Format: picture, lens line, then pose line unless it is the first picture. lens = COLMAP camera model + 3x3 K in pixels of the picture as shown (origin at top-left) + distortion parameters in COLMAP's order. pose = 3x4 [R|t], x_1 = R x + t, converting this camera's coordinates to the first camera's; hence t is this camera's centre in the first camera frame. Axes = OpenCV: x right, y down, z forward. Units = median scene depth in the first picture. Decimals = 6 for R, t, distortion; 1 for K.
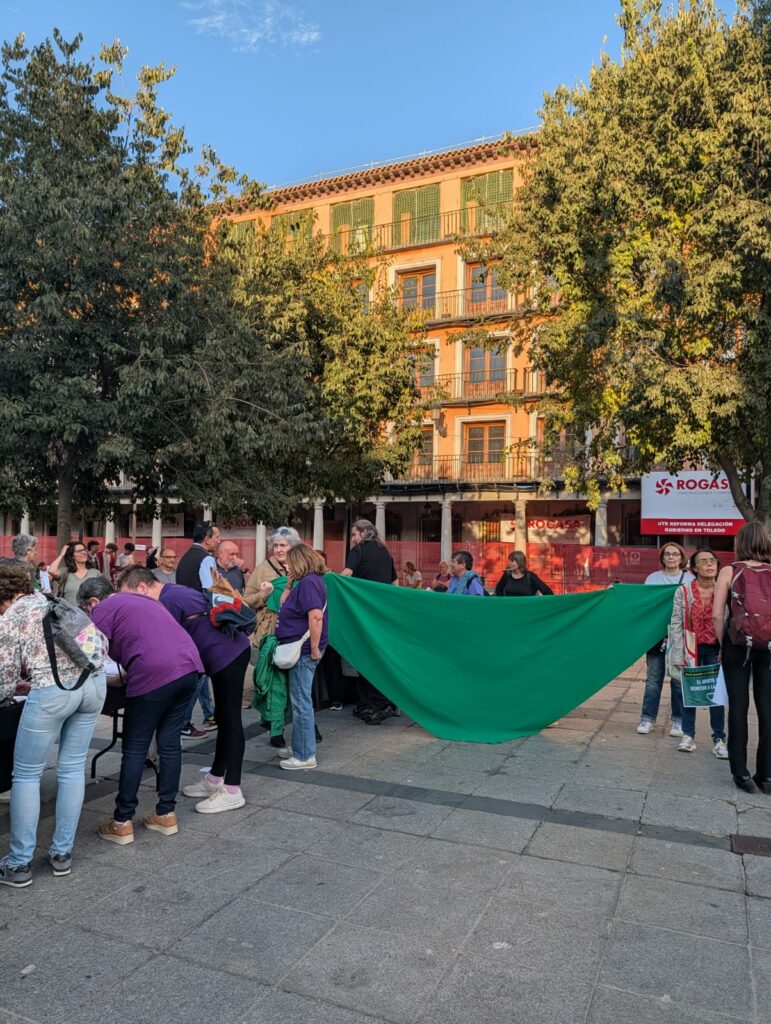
lens RADIAL K [[736.7, 0, 367.2], [0, 736.7, 512.7], [0, 0, 1]] dist [0.042369, -0.035738]
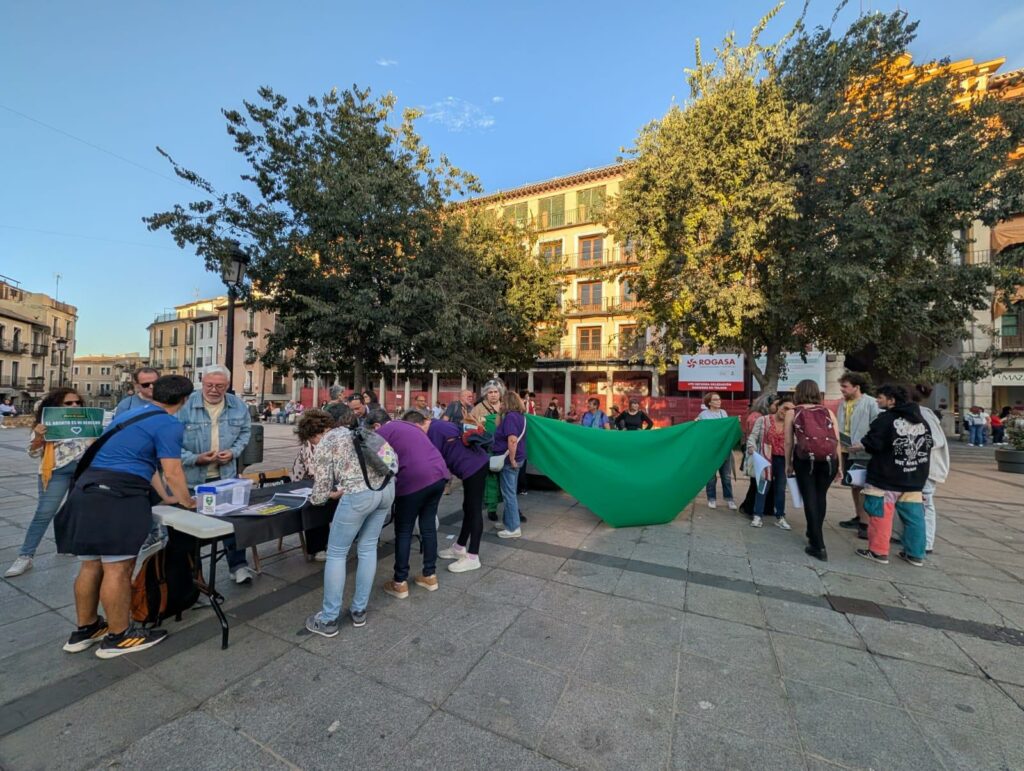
lens RADIAL K [[395.2, 0, 507.6], [0, 395.2, 383.4], [0, 0, 1]] dist [-0.000049, 0.000014]
pose [[0.999684, 0.005239, -0.024598, -0.044221], [-0.004946, 0.999916, 0.011955, 0.009762], [0.024659, -0.011830, 0.999626, 0.103416]]
